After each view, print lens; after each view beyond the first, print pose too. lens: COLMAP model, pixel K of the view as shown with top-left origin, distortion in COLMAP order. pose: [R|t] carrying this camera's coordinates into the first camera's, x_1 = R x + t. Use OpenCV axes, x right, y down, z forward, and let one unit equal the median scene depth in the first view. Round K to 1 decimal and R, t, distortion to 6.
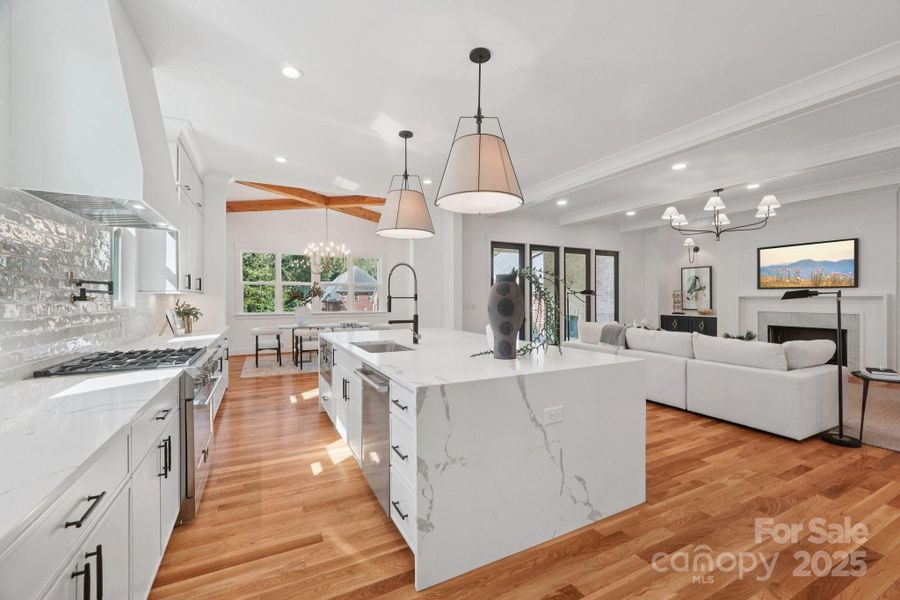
lens RADIAL K [[377.1, 0, 454.7], [0, 377.1, 296.3], [0, 0, 1]] dist [-0.014462, 0.004534]
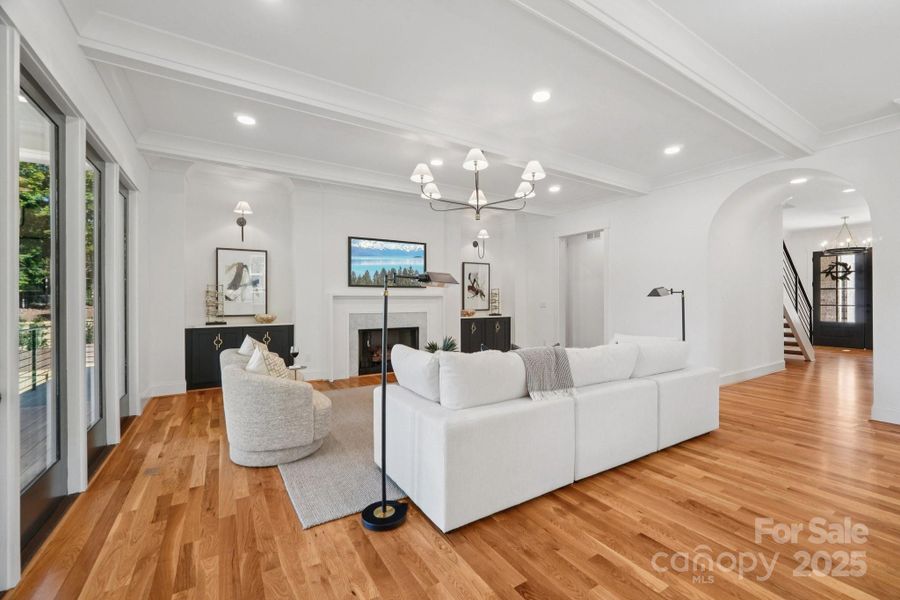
lens RADIAL K [[377.1, 0, 453.1], [0, 377.1, 300.7], [0, 0, 1]] dist [-0.014462, 0.004534]
pose [[-0.091240, -0.000245, 0.995829, -0.072808], [-0.002825, 0.999996, -0.000013, 0.025642], [-0.995825, -0.002815, -0.091241, 1.982769]]
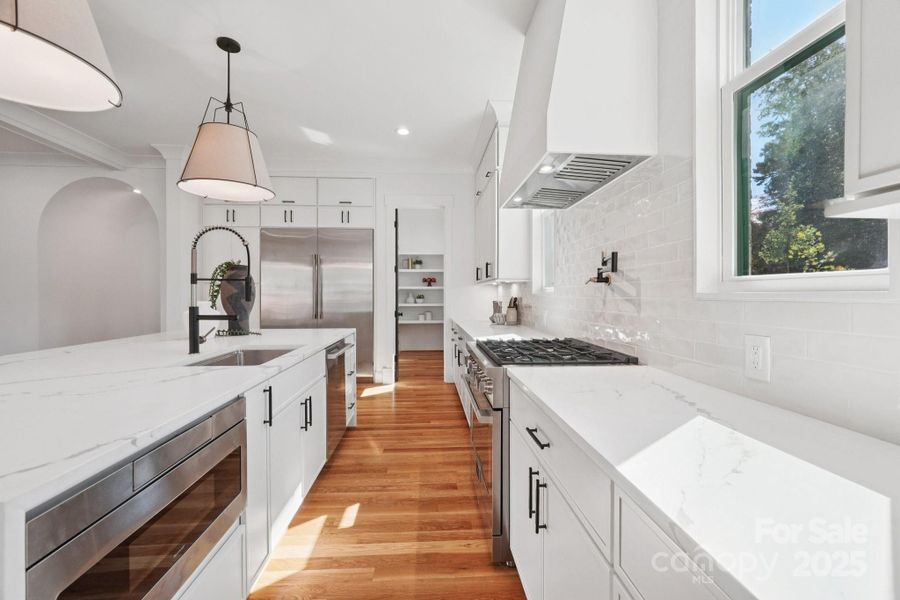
lens RADIAL K [[377.1, 0, 451.5], [0, 377.1, 298.4], [0, 0, 1]] dist [-0.014462, 0.004534]
pose [[-0.916193, -0.001072, 0.400736, -0.780169], [0.001329, 0.999983, 0.005712, 0.034353], [-0.400736, 0.005766, -0.916176, 1.475237]]
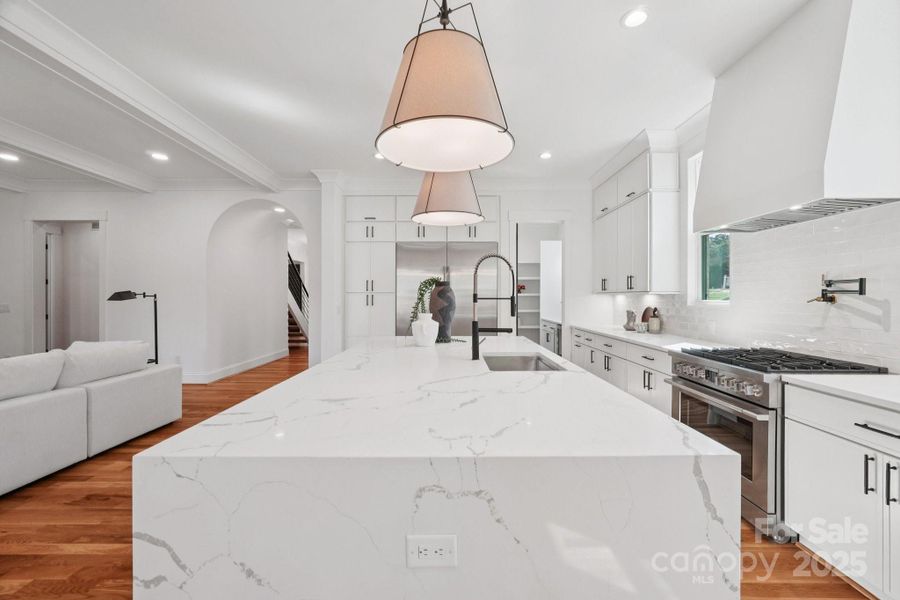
lens RADIAL K [[377.1, 0, 451.1], [0, 377.1, 298.0], [0, 0, 1]] dist [-0.014462, 0.004534]
pose [[-0.887936, 0.000915, 0.459966, -0.426244], [0.000083, 0.999998, -0.001829, 0.004197], [-0.459967, -0.001586, -0.887935, 1.789505]]
